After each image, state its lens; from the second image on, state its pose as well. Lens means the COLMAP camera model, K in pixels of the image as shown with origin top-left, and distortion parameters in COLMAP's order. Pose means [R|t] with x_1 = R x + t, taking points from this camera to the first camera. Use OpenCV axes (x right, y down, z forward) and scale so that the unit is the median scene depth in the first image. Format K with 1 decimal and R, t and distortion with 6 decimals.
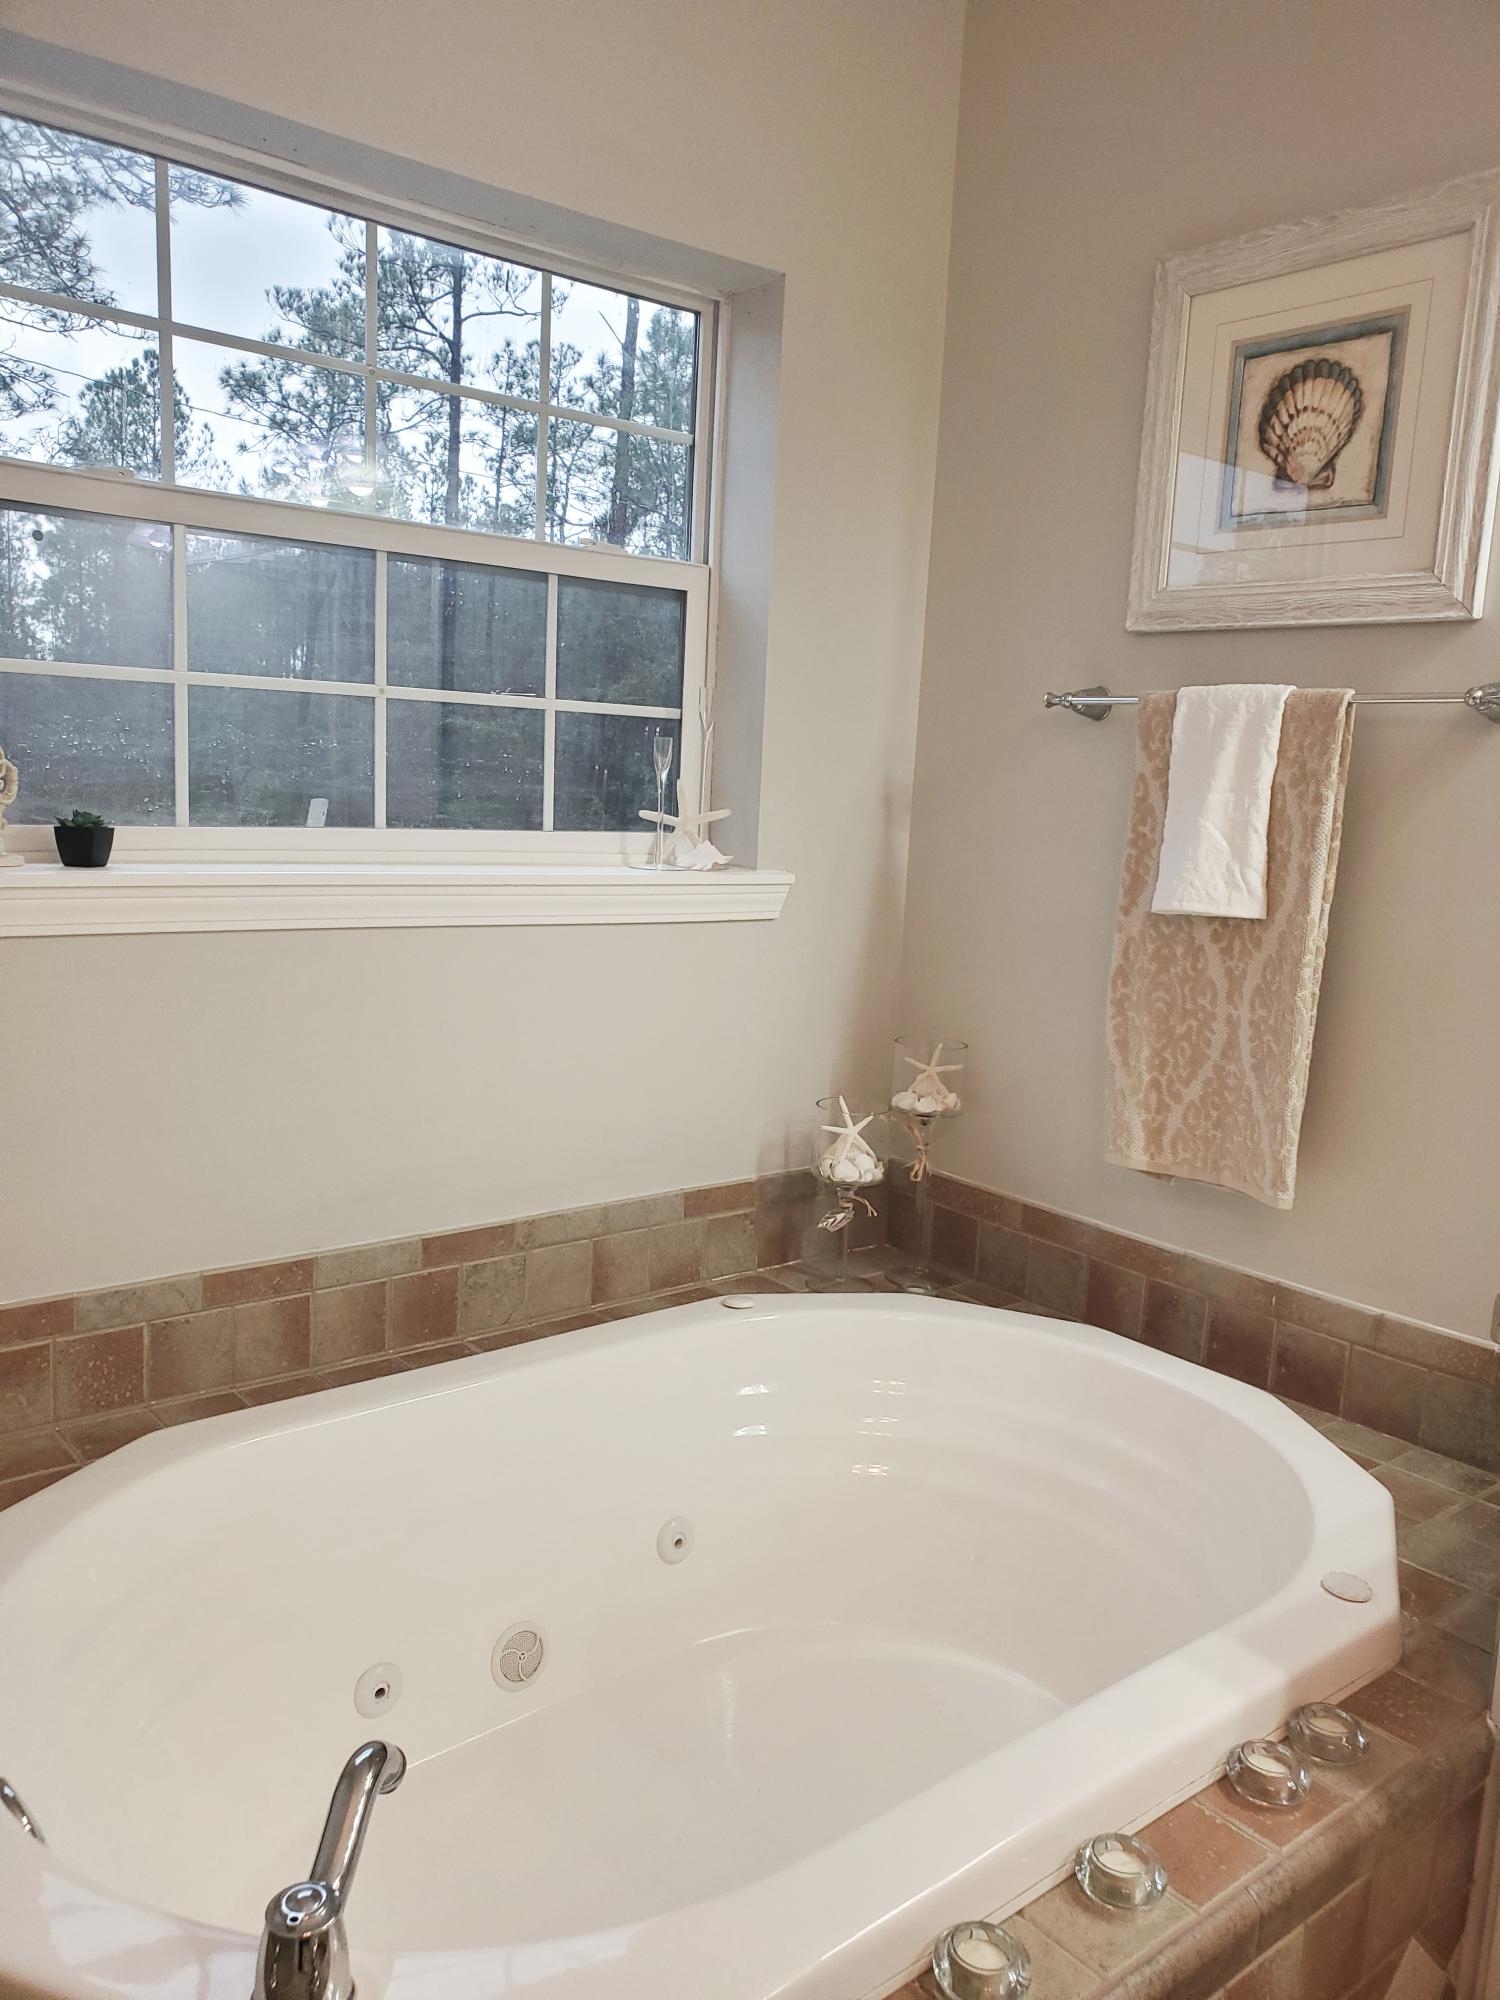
lens RADIAL K [[1555.5, 0, 750.0], [0, 1555.5, 1000.0], [0, 0, 1]] dist [0.110974, -0.297947]
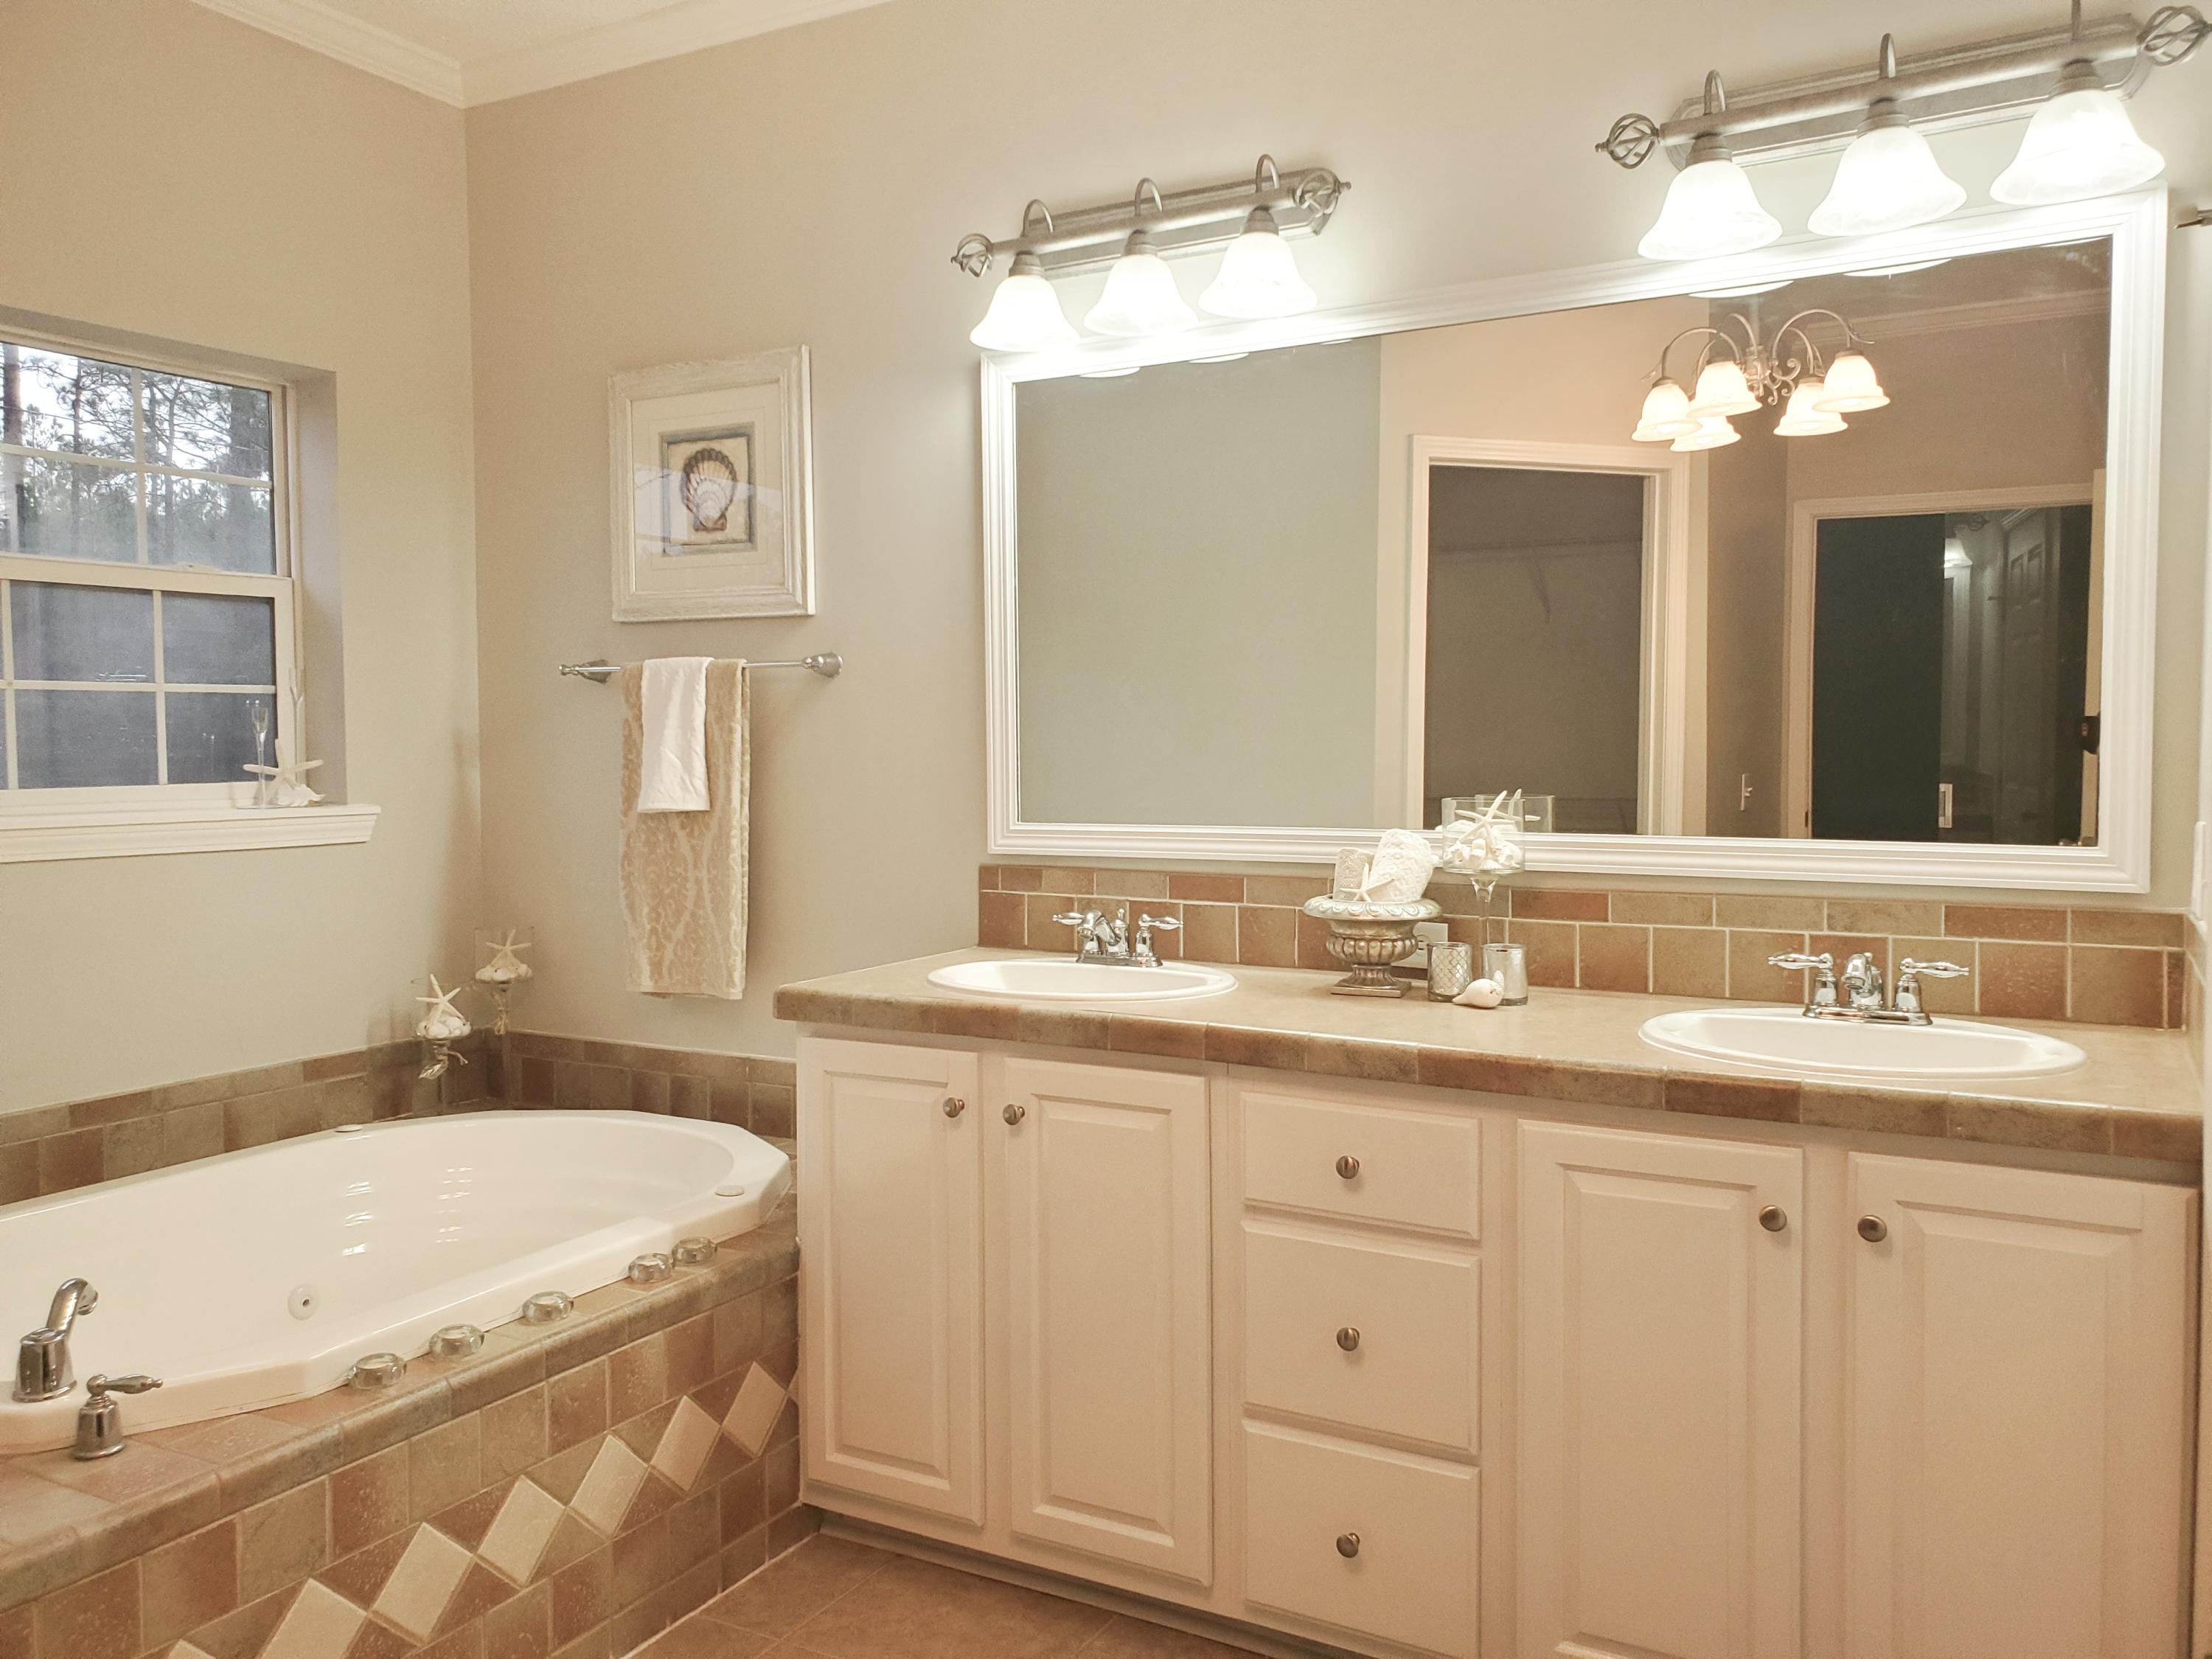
lens RADIAL K [[1721.2, 0, 1103.4], [0, 1721.2, 806.0], [0, 0, 1]] dist [0.029188, -0.004164]
pose [[0.931433, -0.066878, 0.357714, 0.082593], [0.102140, 0.991500, -0.080588, 0.108021], [-0.349284, 0.111600, 0.930347, -0.623244]]
